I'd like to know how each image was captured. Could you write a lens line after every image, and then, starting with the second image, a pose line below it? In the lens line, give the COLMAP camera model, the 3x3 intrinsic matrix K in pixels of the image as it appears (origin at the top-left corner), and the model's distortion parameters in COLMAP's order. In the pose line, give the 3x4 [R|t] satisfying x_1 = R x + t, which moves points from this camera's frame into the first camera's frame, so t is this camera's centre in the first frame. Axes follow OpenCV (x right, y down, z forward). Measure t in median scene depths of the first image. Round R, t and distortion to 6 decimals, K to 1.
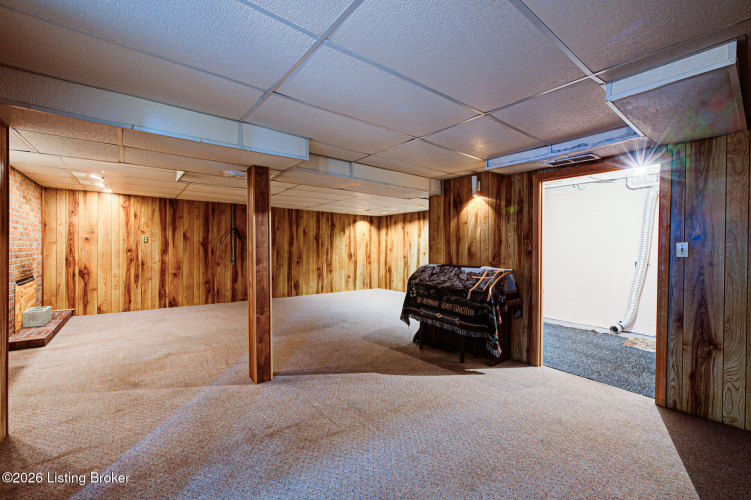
lens RADIAL K [[313.0, 0, 369.2], [0, 313.0, 248.7], [0, 0, 1]] dist [0.000732, 0.001805]
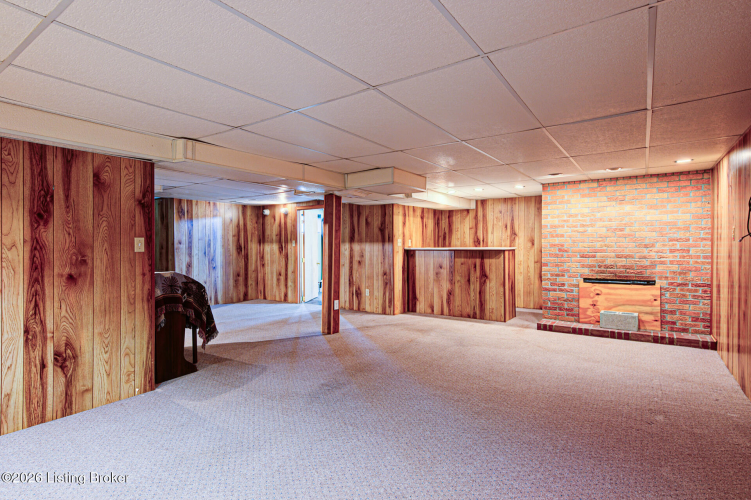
lens RADIAL K [[376.6, 0, 373.9], [0, 376.6, 249.7], [0, 0, 1]] dist [0.007809, 0.000996]
pose [[-0.950978, -0.000796, -0.309257, 0.011765], [-0.005608, 0.999877, 0.014672, -0.010880], [0.309207, 0.015687, -0.950865, 1.541580]]
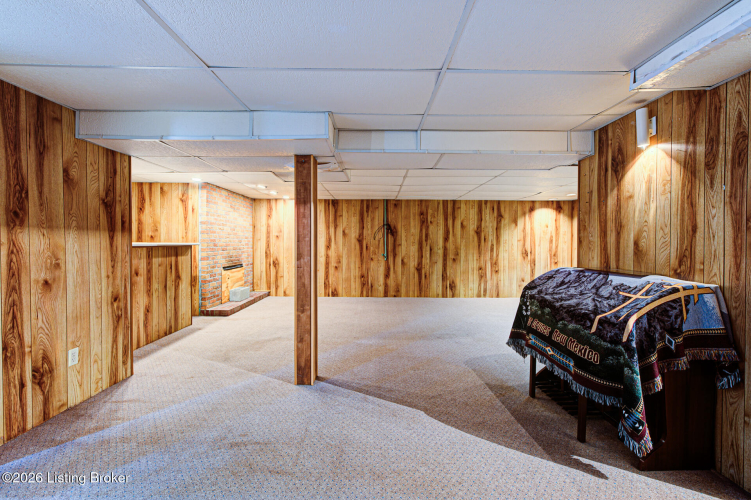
lens RADIAL K [[326.9, 0, 375.7], [0, 326.9, 248.4], [0, 0, 1]] dist [0.003964, 0.001294]
pose [[0.795167, 0.006135, -0.606359, 0.227181], [-0.000543, 0.999956, 0.009405, 0.004108], [0.606390, -0.007150, 0.795135, 0.188563]]
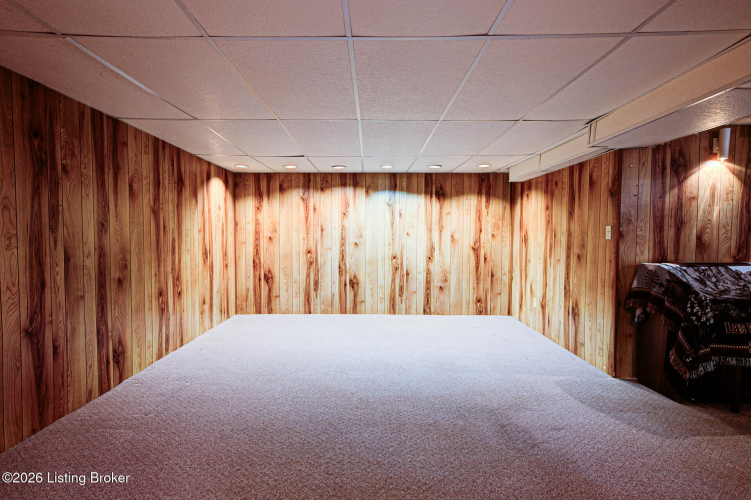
lens RADIAL K [[376.6, 0, 369.1], [0, 376.6, 247.5], [0, 0, 1]] dist [0.007809, 0.000996]
pose [[0.602882, -0.033640, 0.797121, -0.561466], [0.005005, 0.999250, 0.038385, -0.009098], [-0.797815, -0.019152, 0.602599, 0.800472]]
